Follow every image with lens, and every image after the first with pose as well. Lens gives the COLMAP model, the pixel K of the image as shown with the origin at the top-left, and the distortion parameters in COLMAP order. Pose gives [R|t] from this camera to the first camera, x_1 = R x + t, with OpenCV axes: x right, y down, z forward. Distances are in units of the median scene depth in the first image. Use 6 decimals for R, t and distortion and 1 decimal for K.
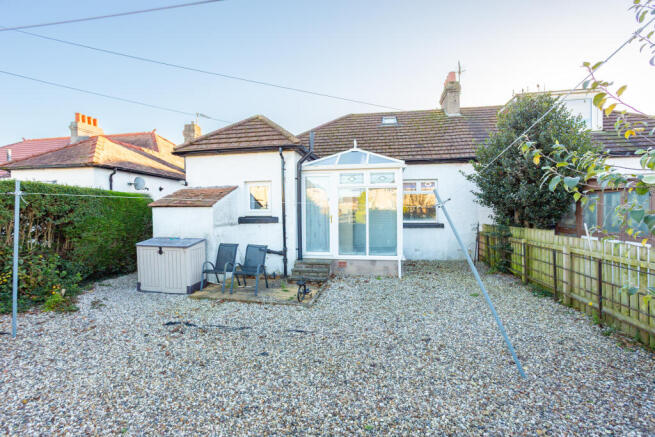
lens RADIAL K [[326.0, 0, 327.5], [0, 326.0, 218.5], [0, 0, 1]] dist [-0.051513, 0.031897]
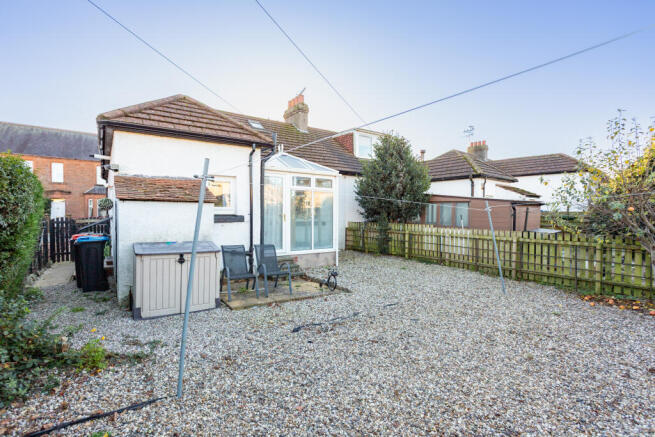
lens RADIAL K [[326.0, 0, 327.5], [0, 326.0, 218.5], [0, 0, 1]] dist [-0.051513, 0.031897]
pose [[0.673724, -0.001001, 0.738983, -0.692895], [-0.000149, 0.999999, 0.001491, 0.002300], [-0.738983, -0.001115, 0.673723, 0.185141]]
